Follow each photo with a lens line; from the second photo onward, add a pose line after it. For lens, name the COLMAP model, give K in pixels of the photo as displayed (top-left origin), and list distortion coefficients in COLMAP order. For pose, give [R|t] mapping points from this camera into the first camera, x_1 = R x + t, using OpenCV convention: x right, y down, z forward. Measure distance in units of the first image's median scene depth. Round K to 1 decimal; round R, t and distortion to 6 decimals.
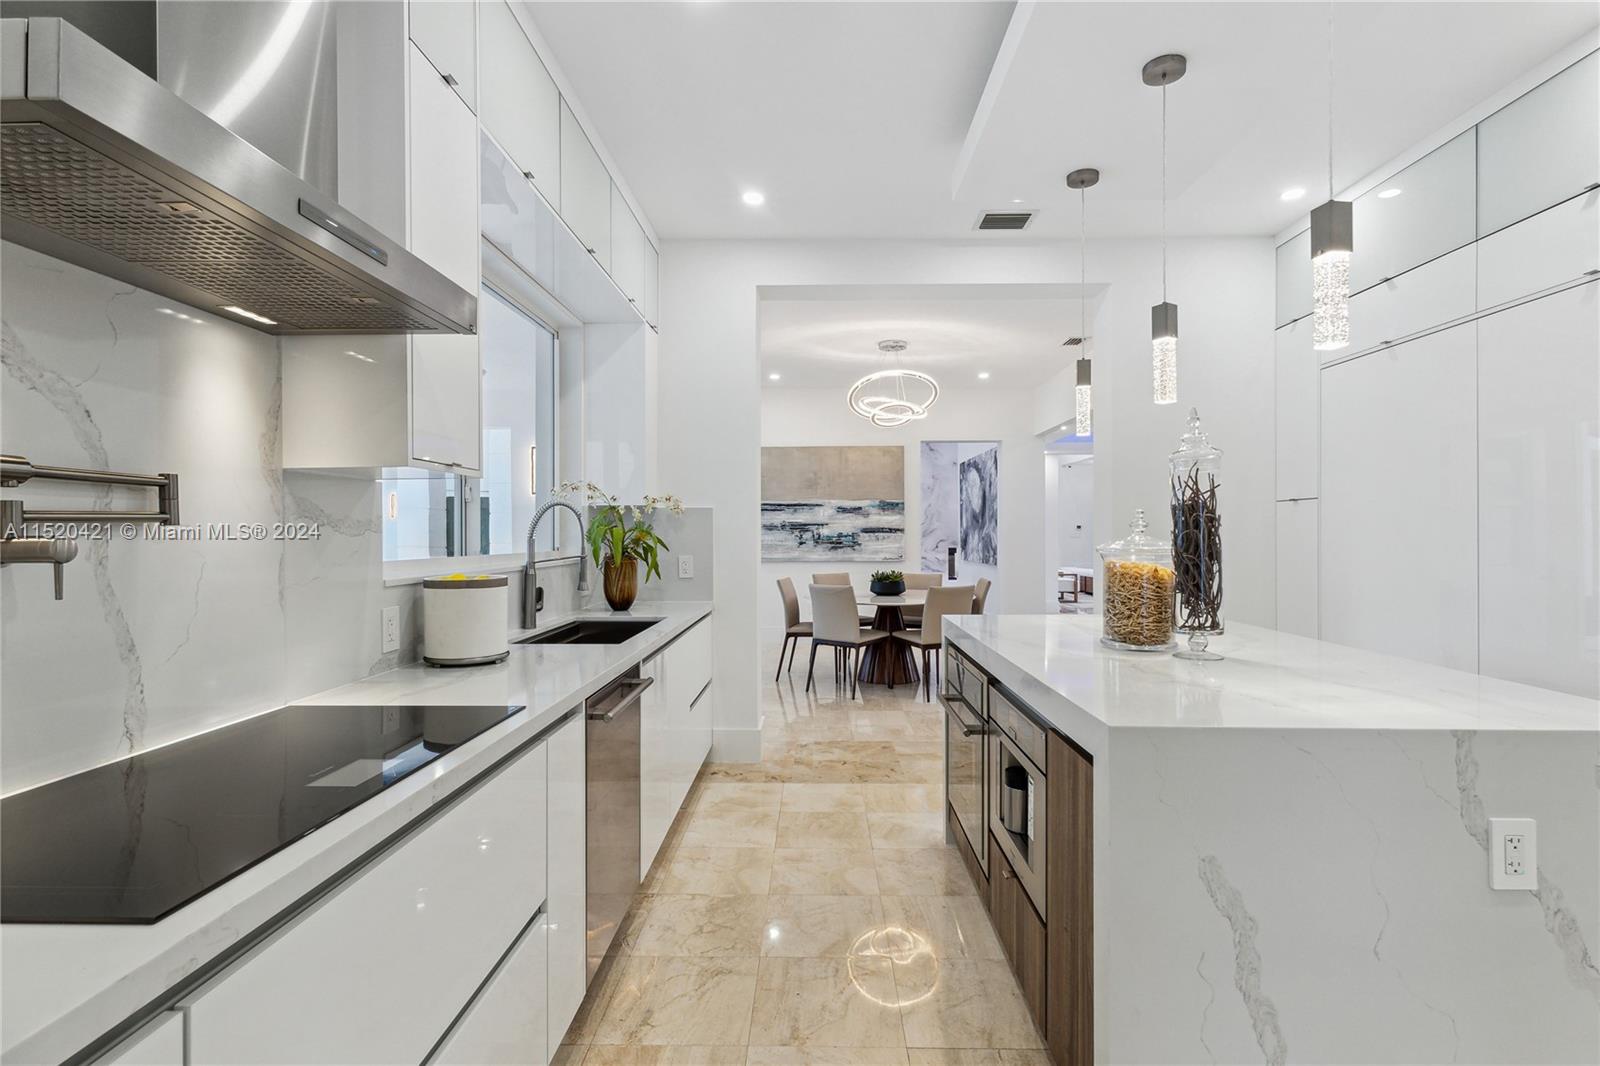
lens RADIAL K [[728.7, 0, 808.4], [0, 728.7, 530.4], [0, 0, 1]] dist [0.007256, 0.000130]
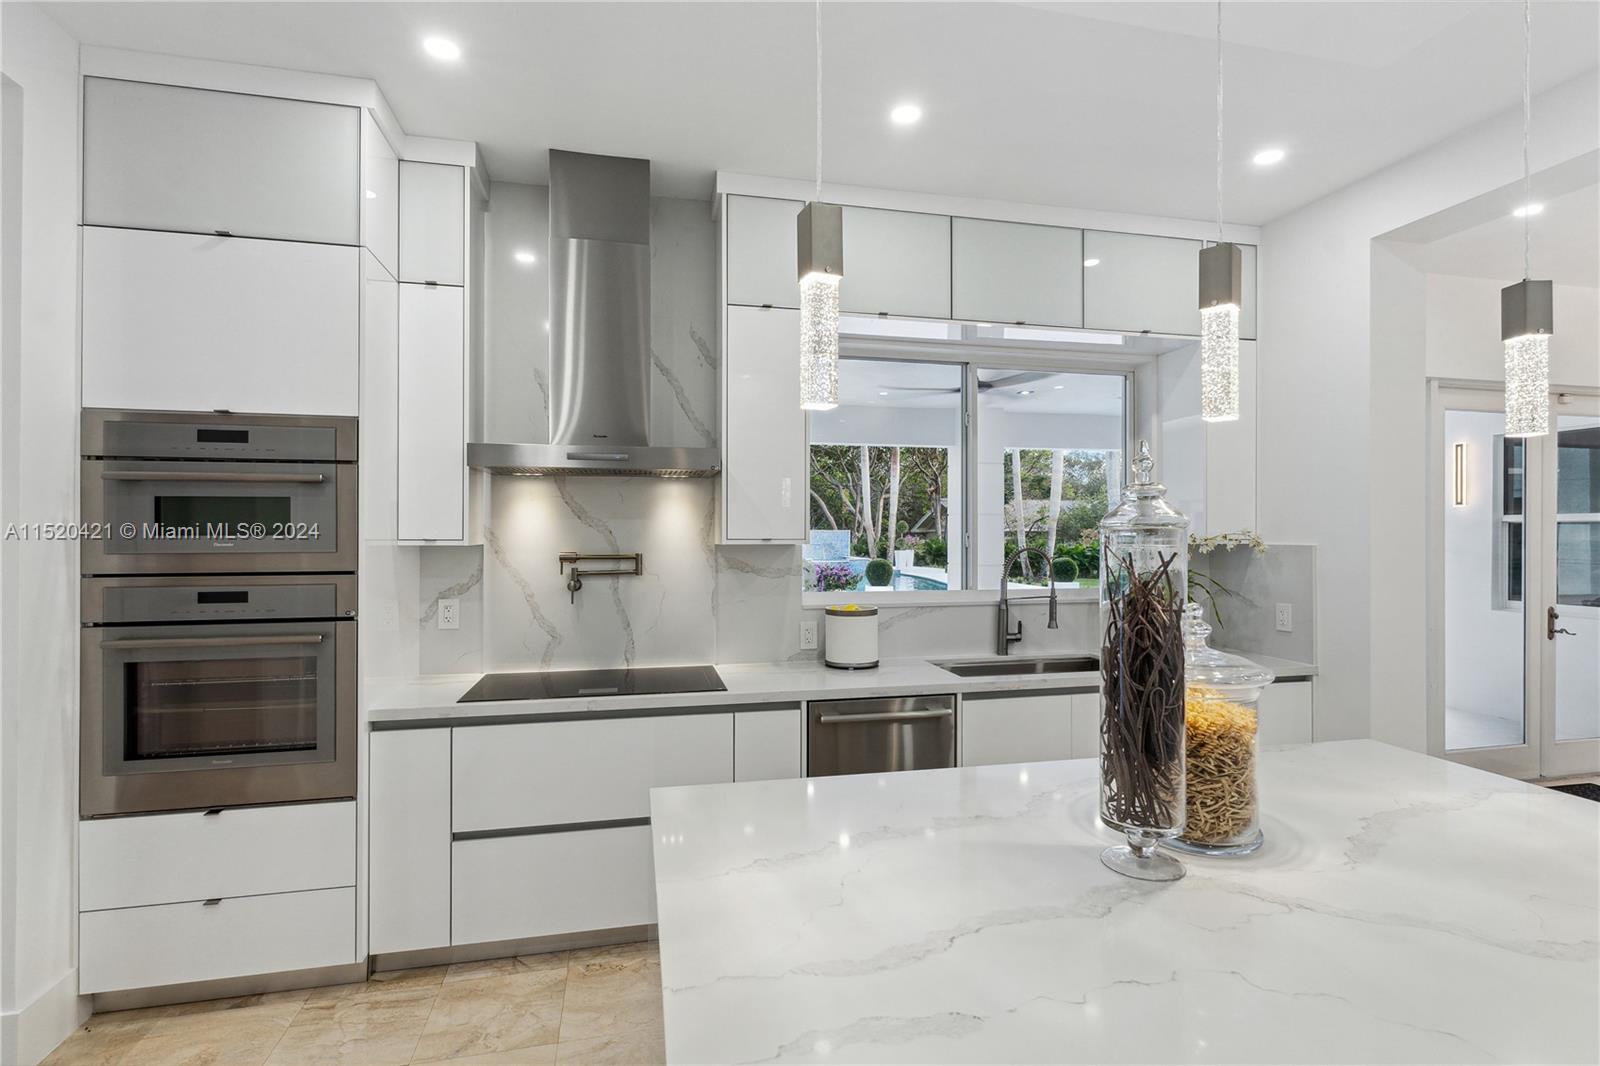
lens RADIAL K [[728.7, 0, 808.4], [0, 728.7, 530.4], [0, 0, 1]] dist [0.007256, 0.000130]
pose [[0.263473, -0.000507, -0.964667, 1.224054], [-0.002652, 0.999996, -0.001250, -0.119399], [0.964663, 0.002887, 0.263470, 0.718482]]
